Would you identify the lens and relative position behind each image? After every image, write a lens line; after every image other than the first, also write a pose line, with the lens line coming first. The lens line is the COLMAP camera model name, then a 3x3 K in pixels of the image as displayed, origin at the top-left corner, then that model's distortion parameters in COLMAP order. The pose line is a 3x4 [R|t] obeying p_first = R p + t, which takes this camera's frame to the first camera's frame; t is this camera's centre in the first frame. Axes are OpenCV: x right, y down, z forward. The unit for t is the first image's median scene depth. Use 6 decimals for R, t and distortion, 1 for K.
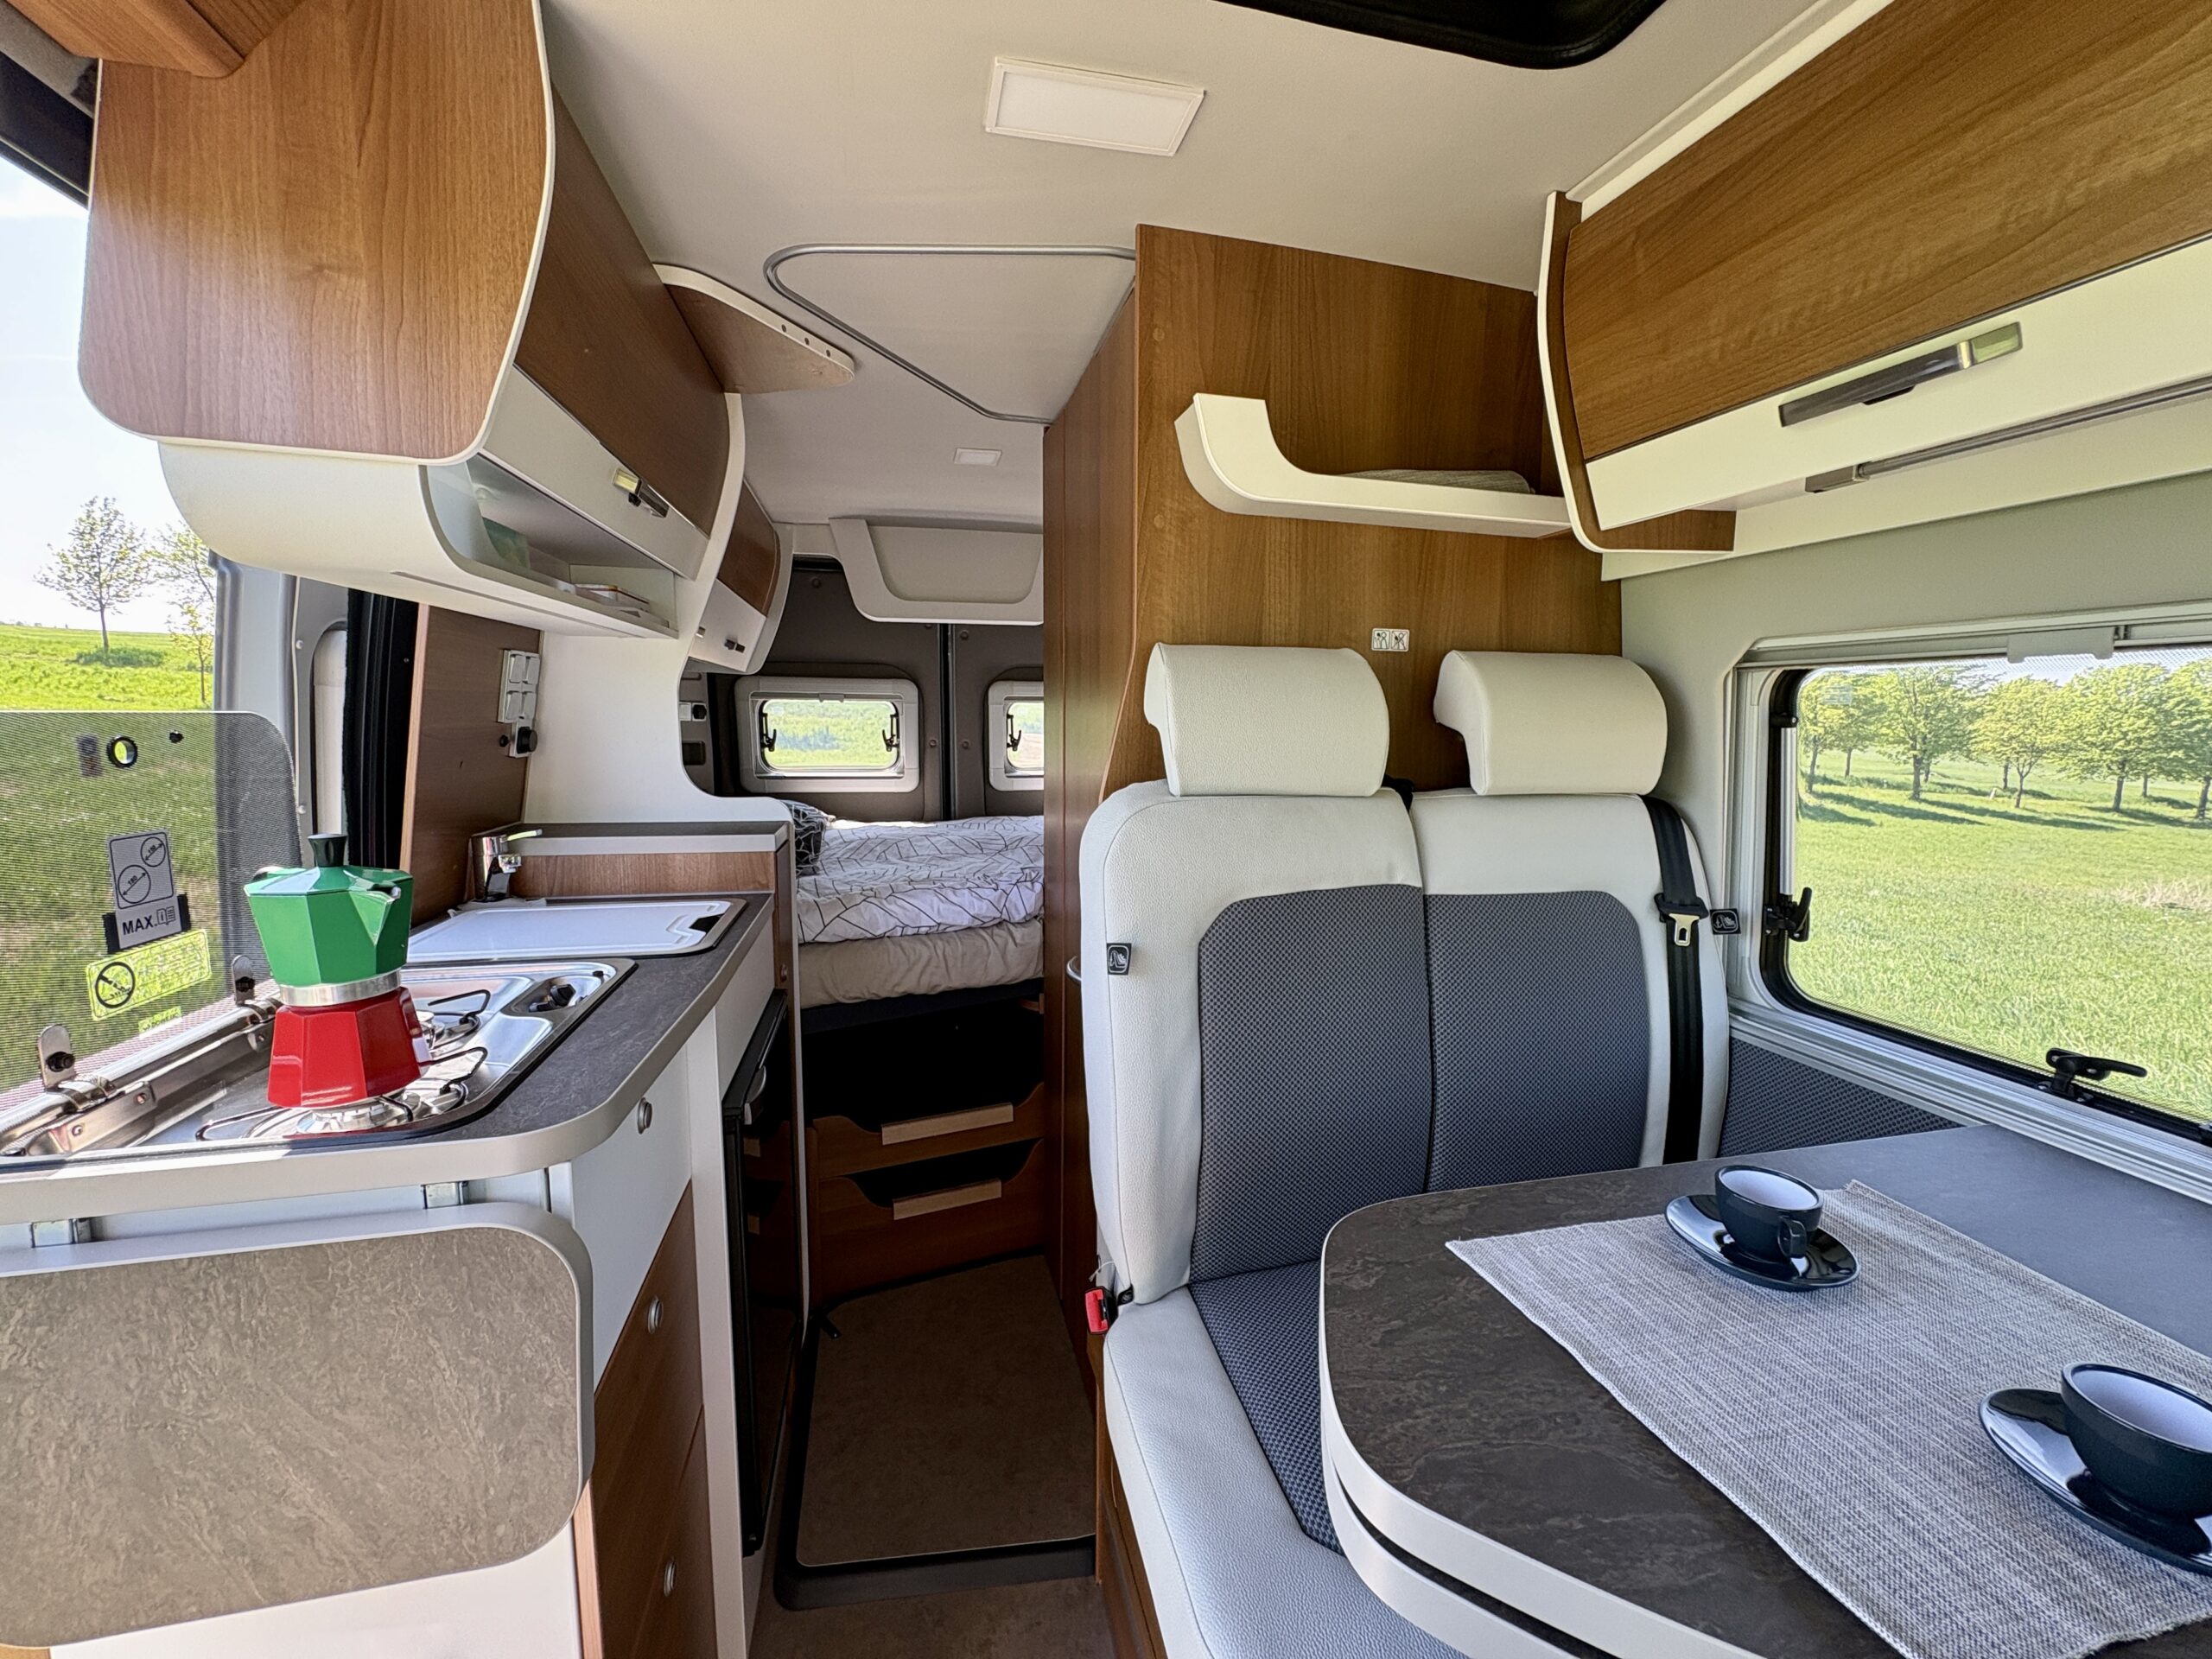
lens RADIAL K [[868.1, 0, 1106.0], [0, 868.1, 829.5], [0, 0, 1]] dist [-0.001660, -0.000163]
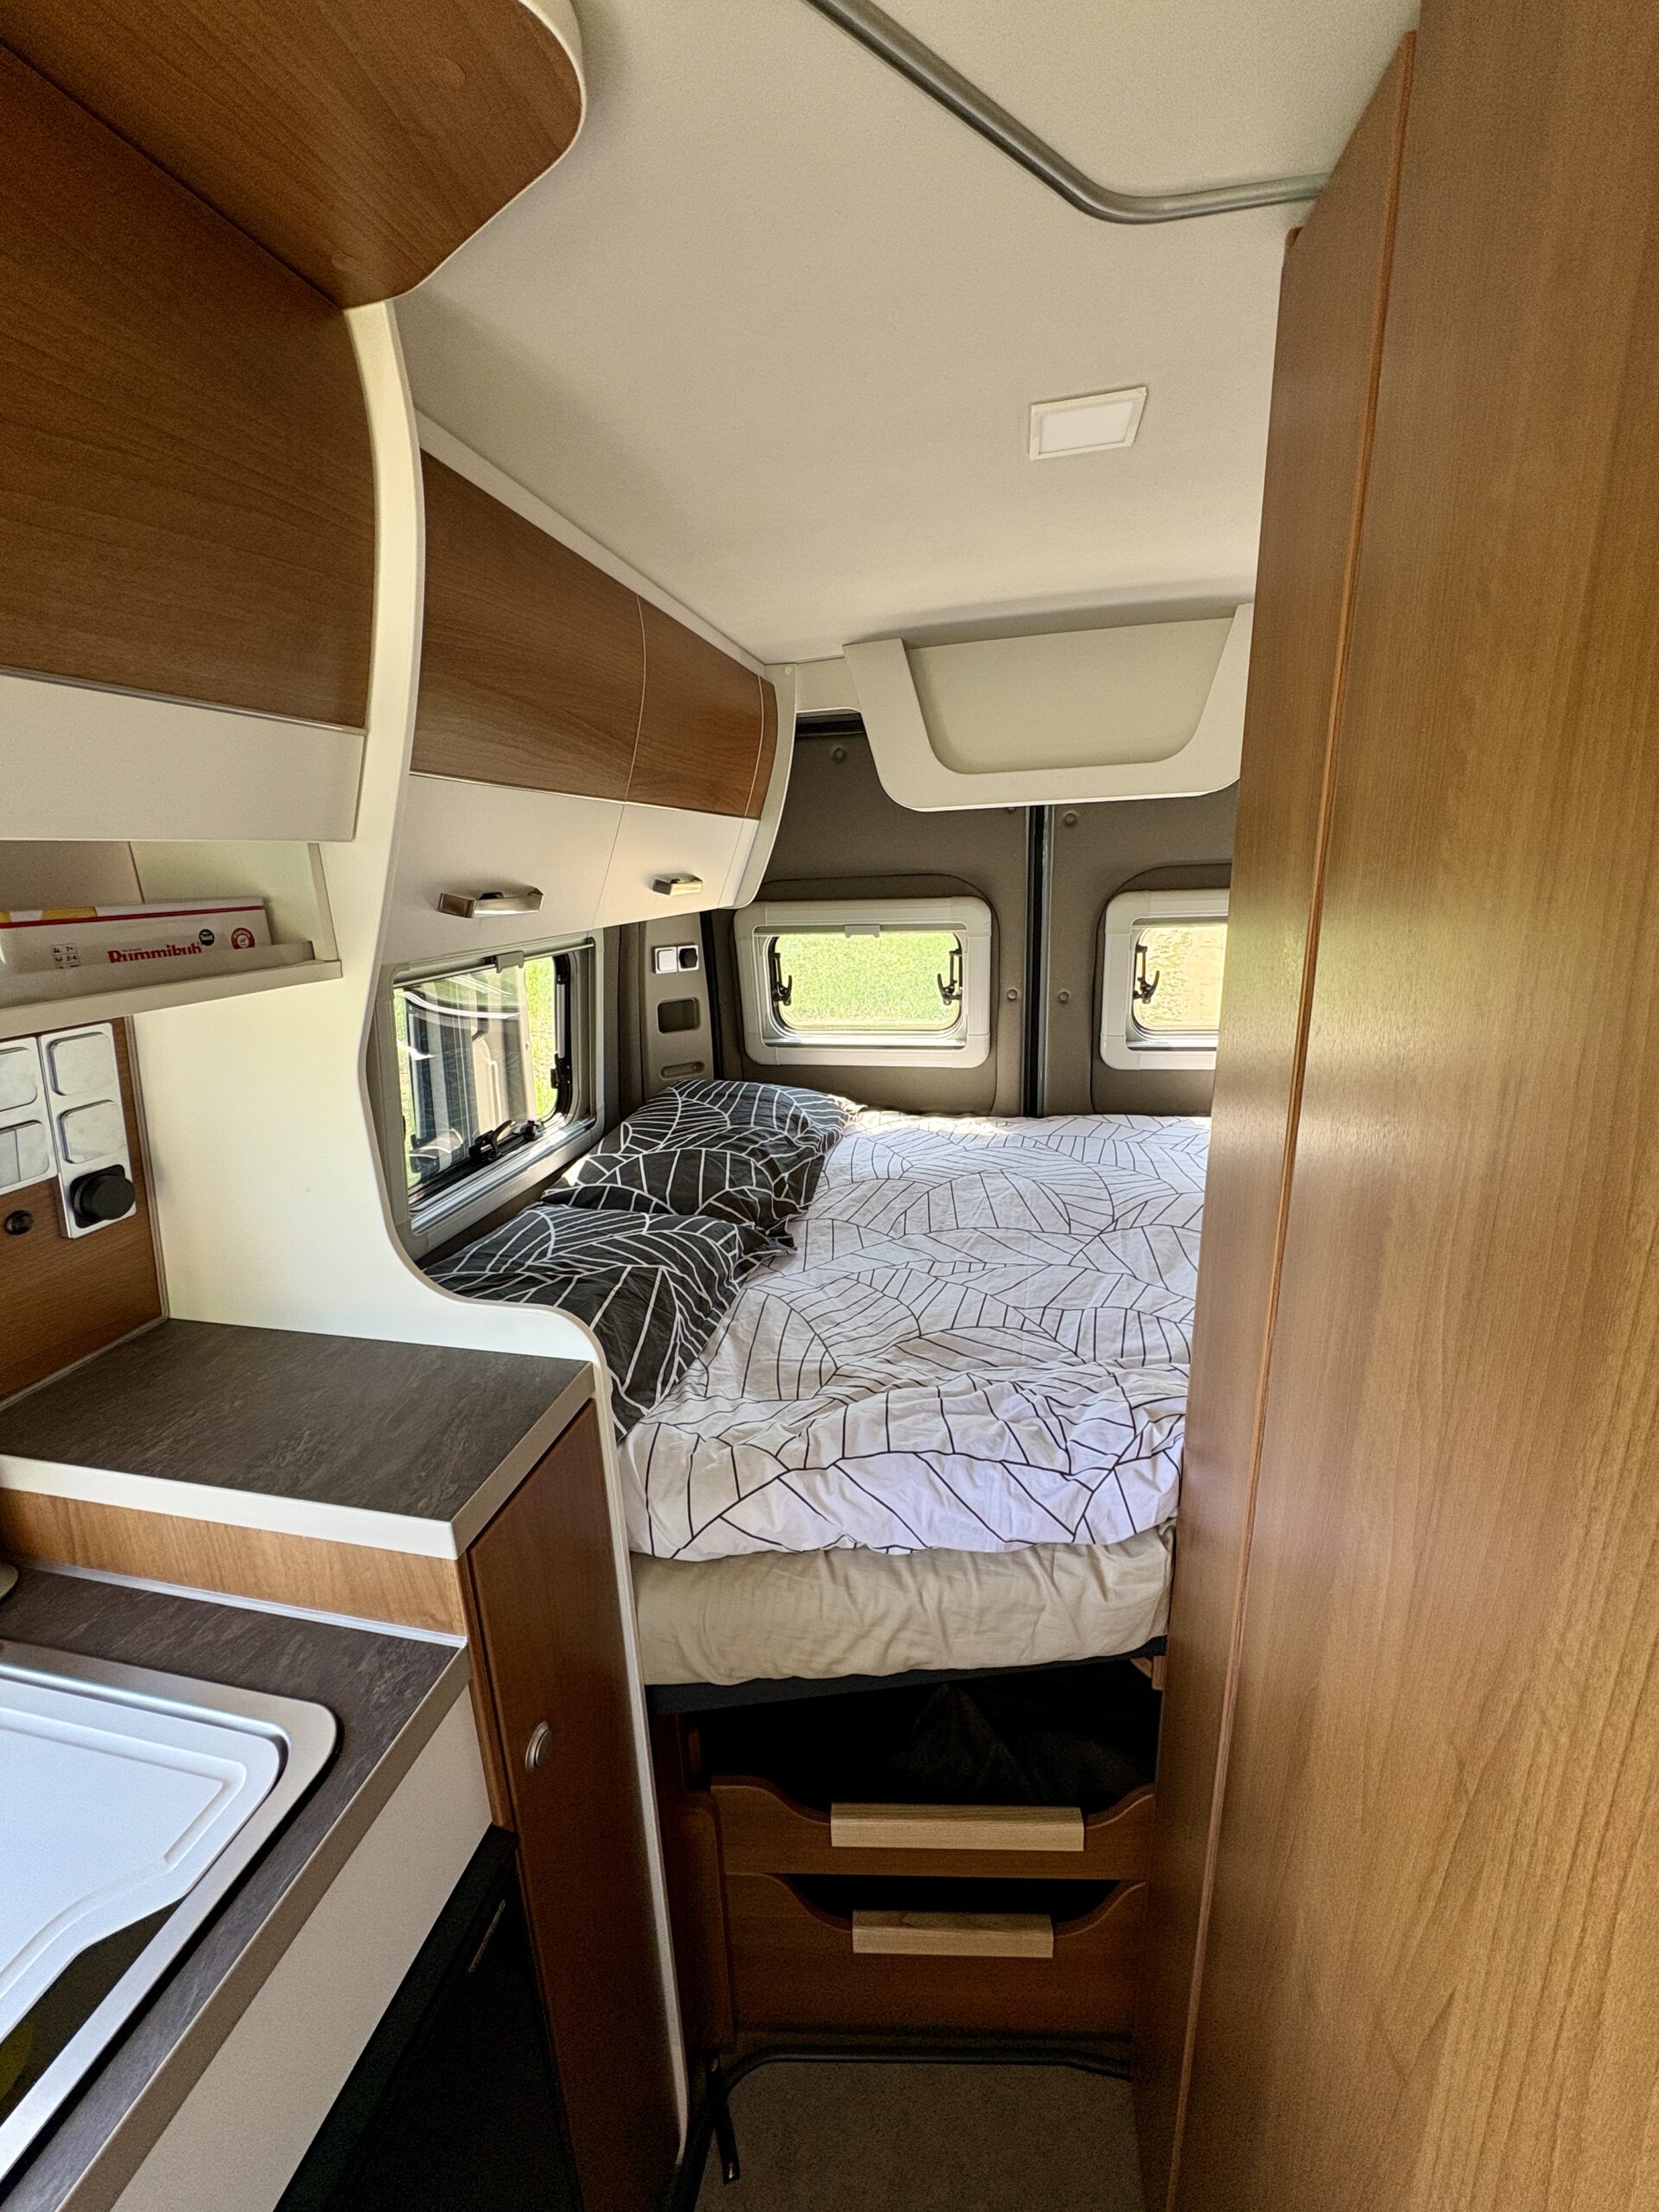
lens RADIAL K [[868.1, 0, 829.5], [0, 868.1, 1106.0], [0, 0, 1]] dist [-0.001660, -0.000163]
pose [[0.897387, 0.077073, -0.434462, -0.038603], [-0.011036, 0.988239, 0.152517, -0.126605], [0.441107, -0.132072, 0.887683, 0.395108]]
